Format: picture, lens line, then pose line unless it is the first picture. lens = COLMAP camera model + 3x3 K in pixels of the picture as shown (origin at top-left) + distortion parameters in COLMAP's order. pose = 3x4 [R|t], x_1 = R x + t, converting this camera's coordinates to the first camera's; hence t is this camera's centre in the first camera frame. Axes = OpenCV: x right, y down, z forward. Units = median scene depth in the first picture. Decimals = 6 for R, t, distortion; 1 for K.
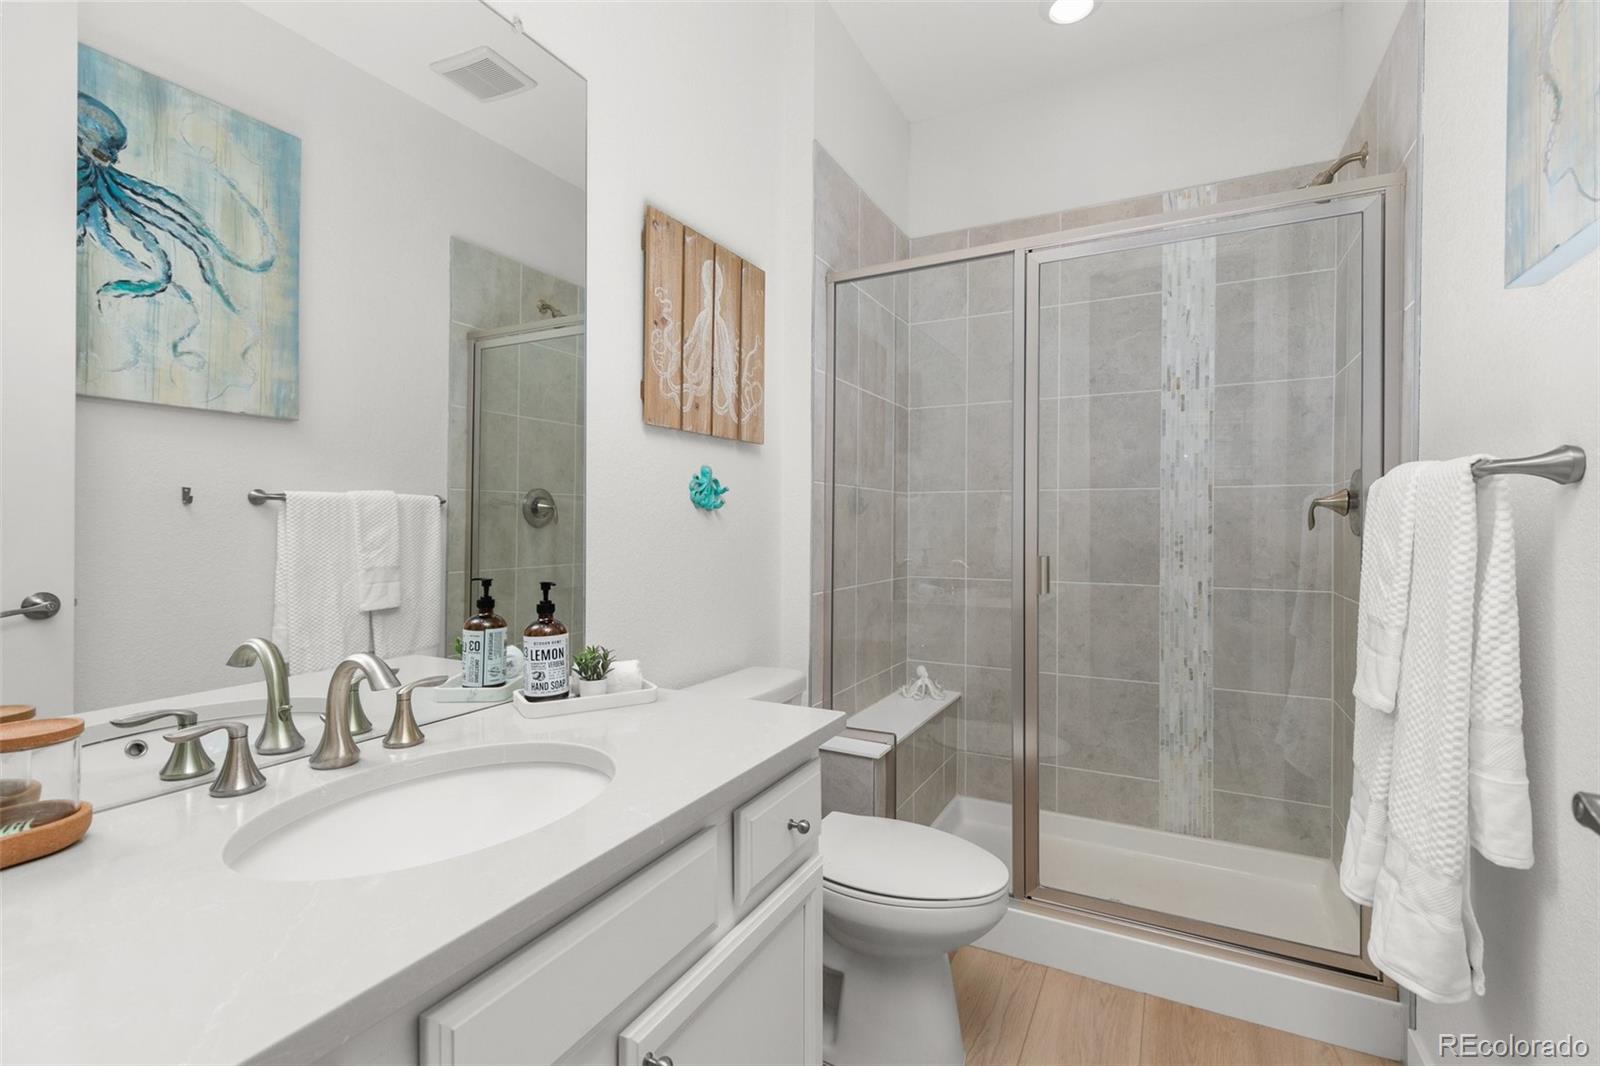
lens RADIAL K [[729.8, 0, 801.0], [0, 729.8, 522.2], [0, 0, 1]] dist [0.001486, 0.000190]
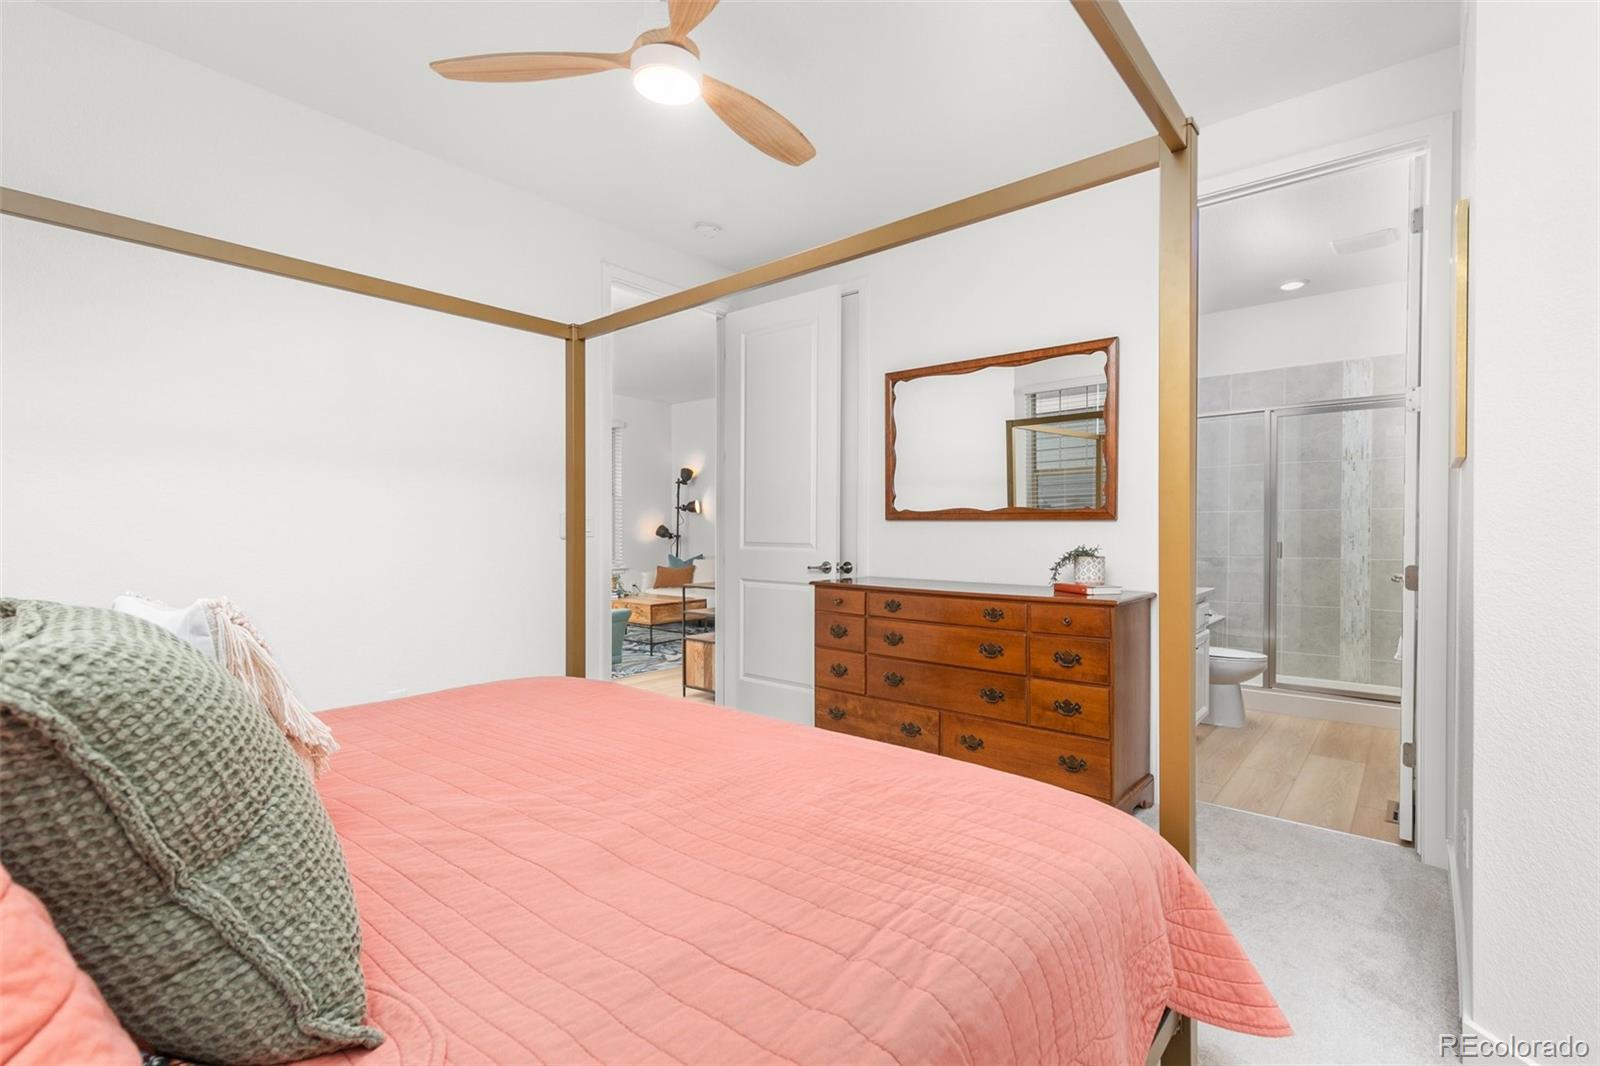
lens RADIAL K [[729.8, 0, 798.9], [0, 729.8, 541.4], [0, 0, 1]] dist [0.001486, 0.000190]
pose [[0.973974, -0.001950, -0.226651, -0.495397], [0.004197, 0.999947, 0.009432, 0.015530], [0.226620, -0.010138, 0.973930, -1.273470]]
